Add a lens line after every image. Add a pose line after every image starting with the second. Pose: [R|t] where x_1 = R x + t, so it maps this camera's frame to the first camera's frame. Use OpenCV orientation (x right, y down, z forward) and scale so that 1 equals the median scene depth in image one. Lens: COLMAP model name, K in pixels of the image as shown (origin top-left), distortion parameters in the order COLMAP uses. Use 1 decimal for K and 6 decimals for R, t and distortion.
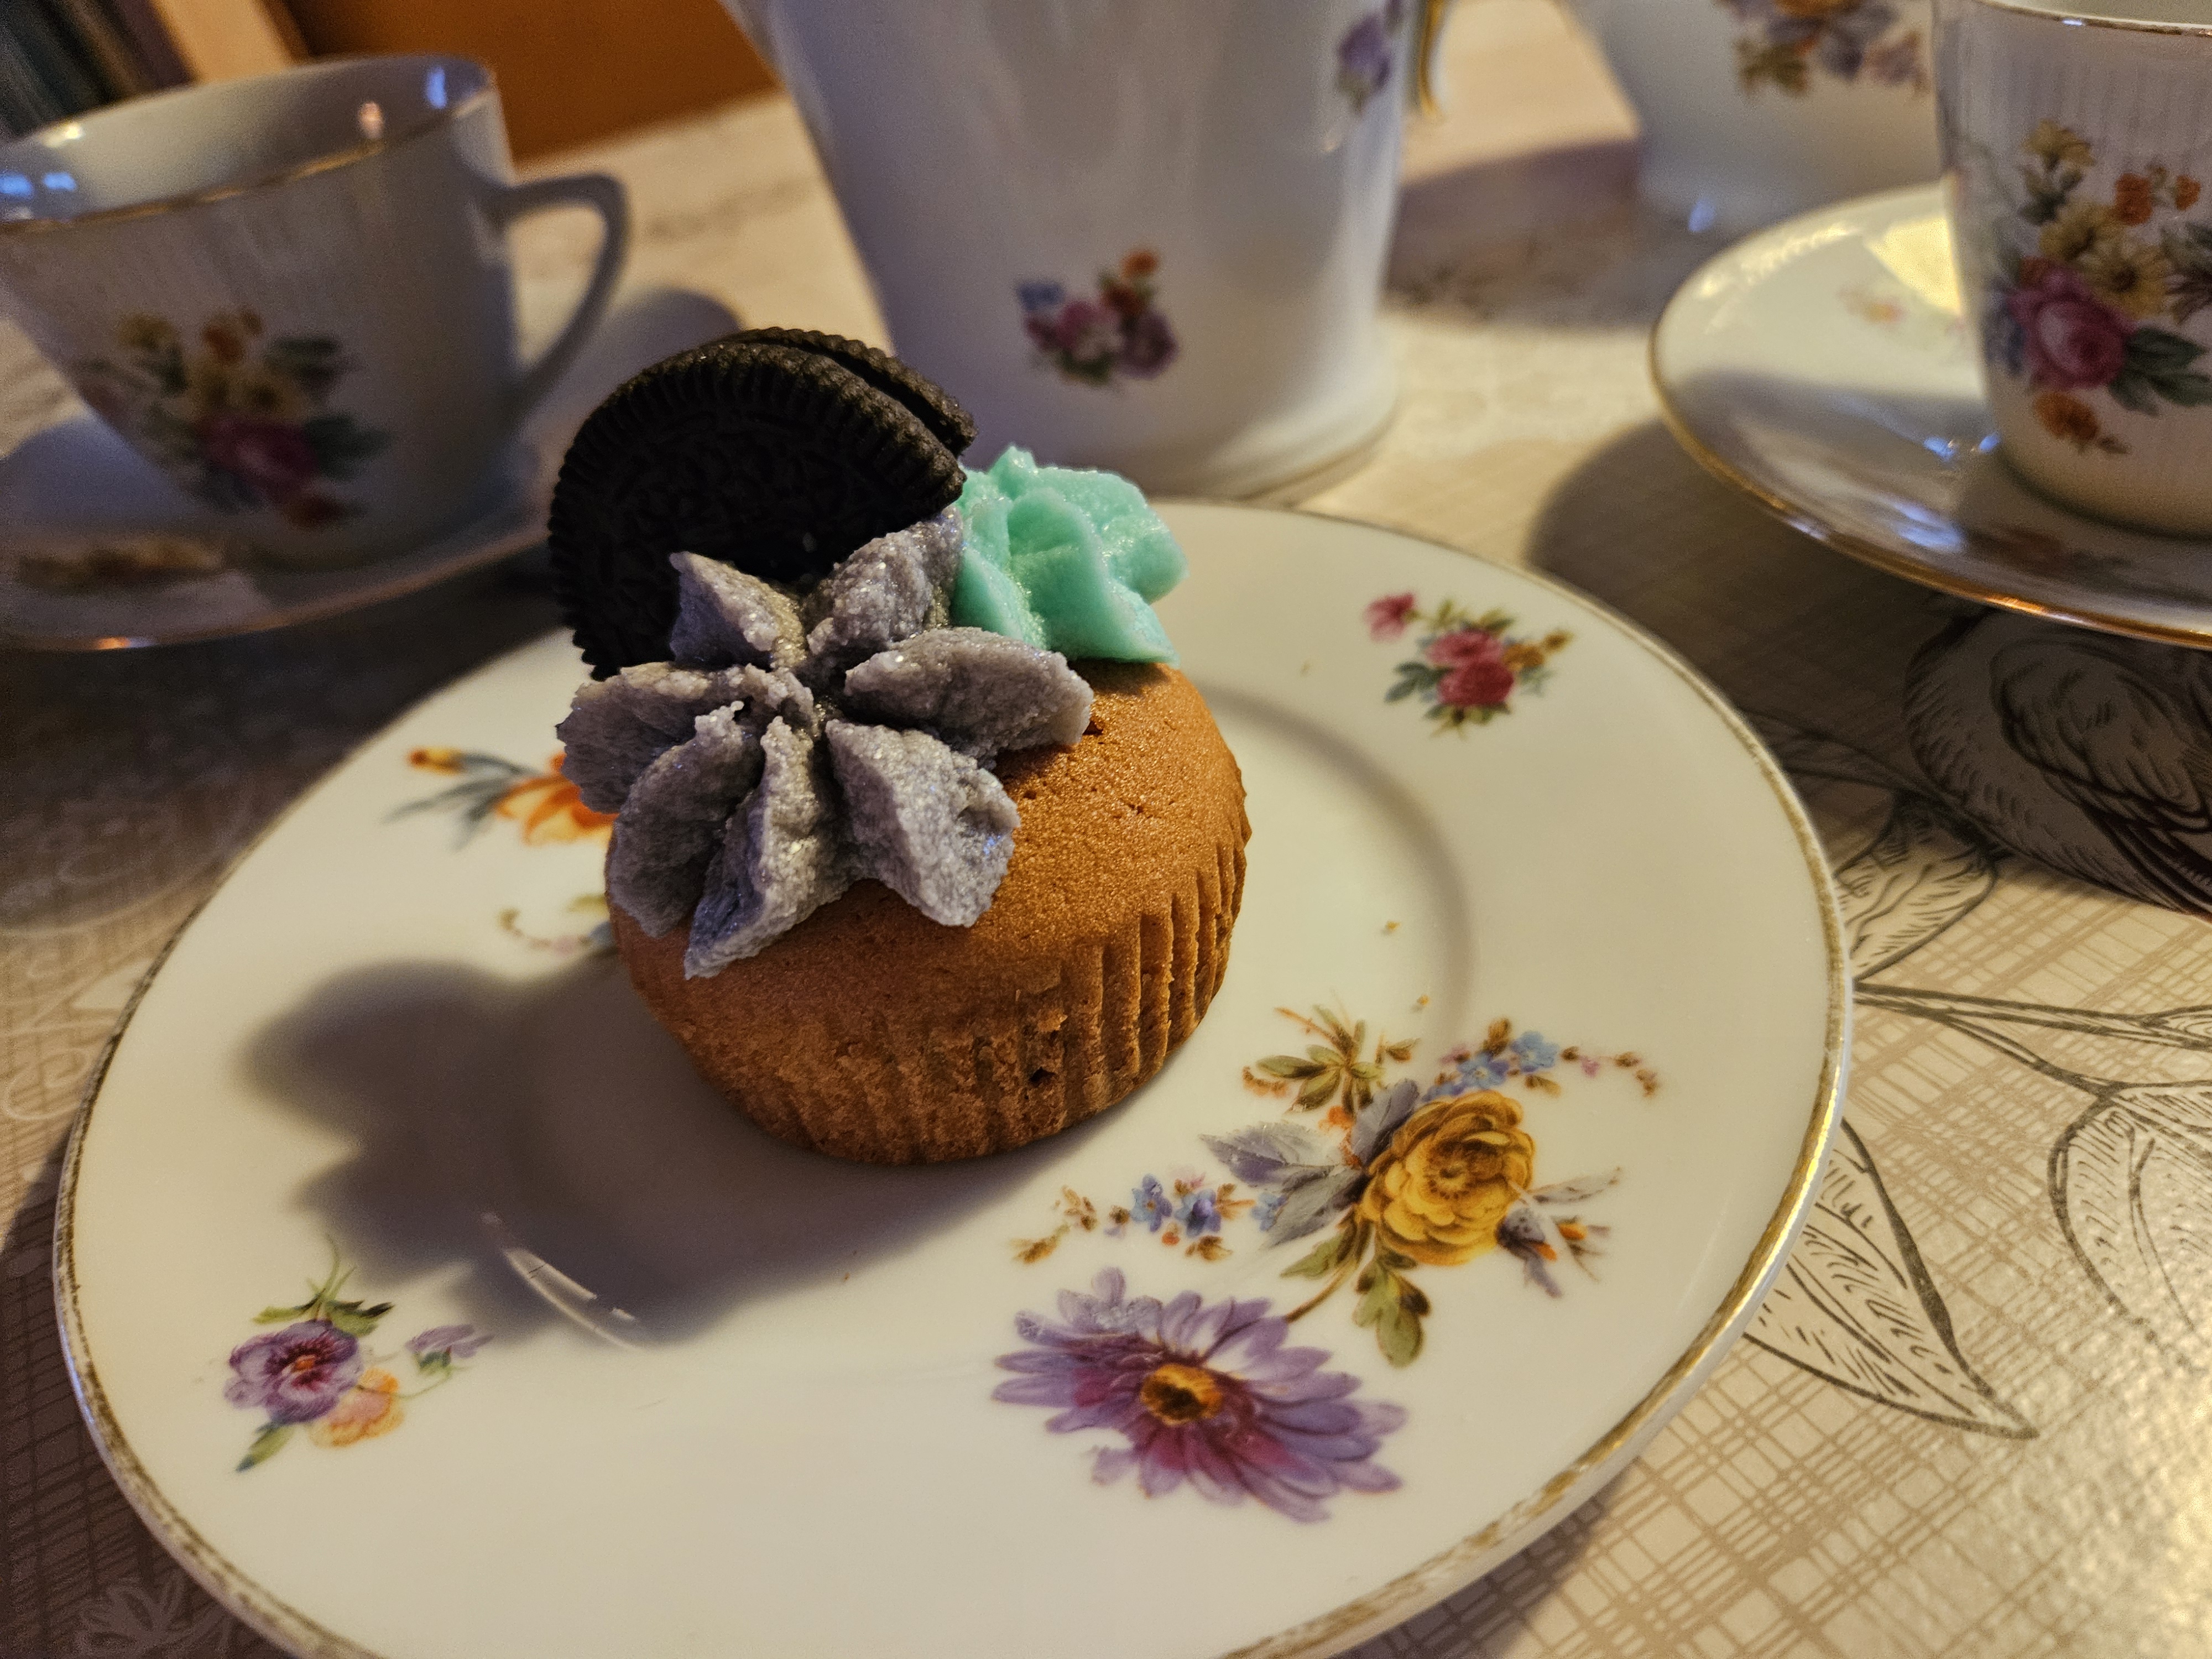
lens RADIAL K [[1671.4, 0, 1113.2], [0, 1671.4, 899.8], [0, 0, 1]] dist [-0.011932, -0.031950]
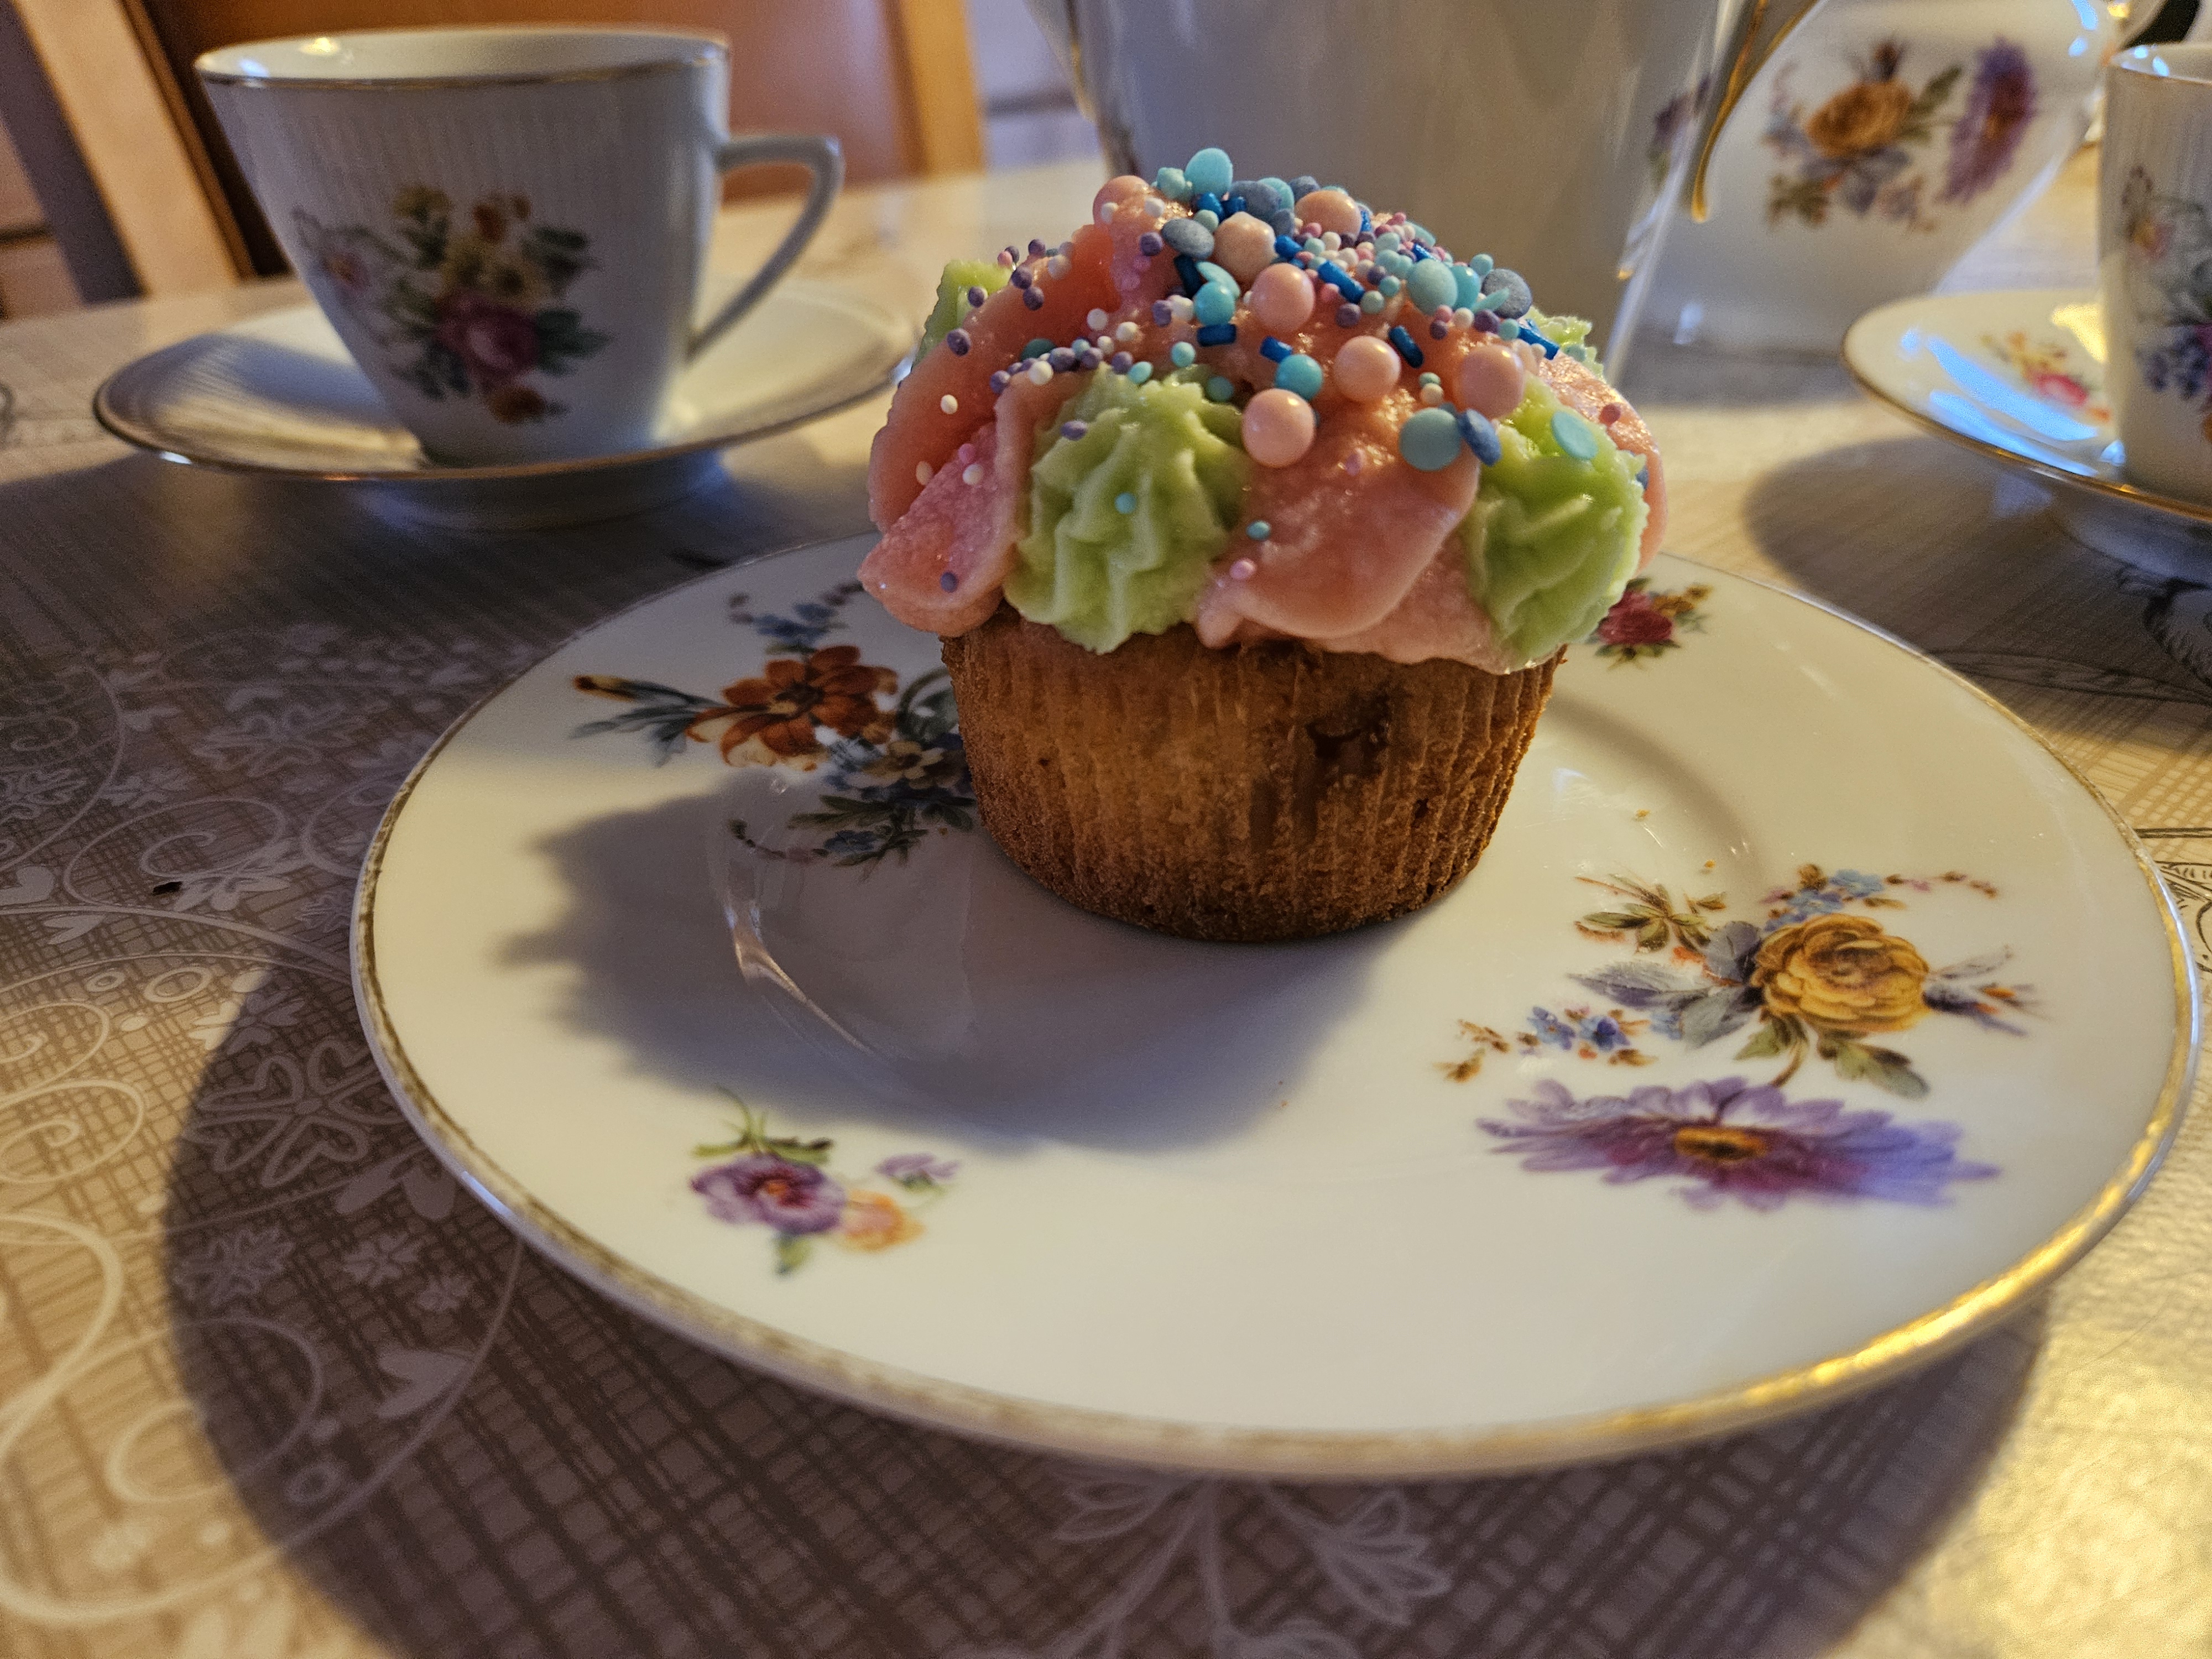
lens RADIAL K [[1671.4, 0, 1112.1], [0, 1671.4, 882.9], [0, 0, 1]] dist [-0.011932, -0.031950]
pose [[0.971716, -0.001522, 0.236148, -0.486652], [0.036524, 0.988915, -0.143921, 0.235162], [-0.233311, 0.148475, 0.961000, 0.072891]]
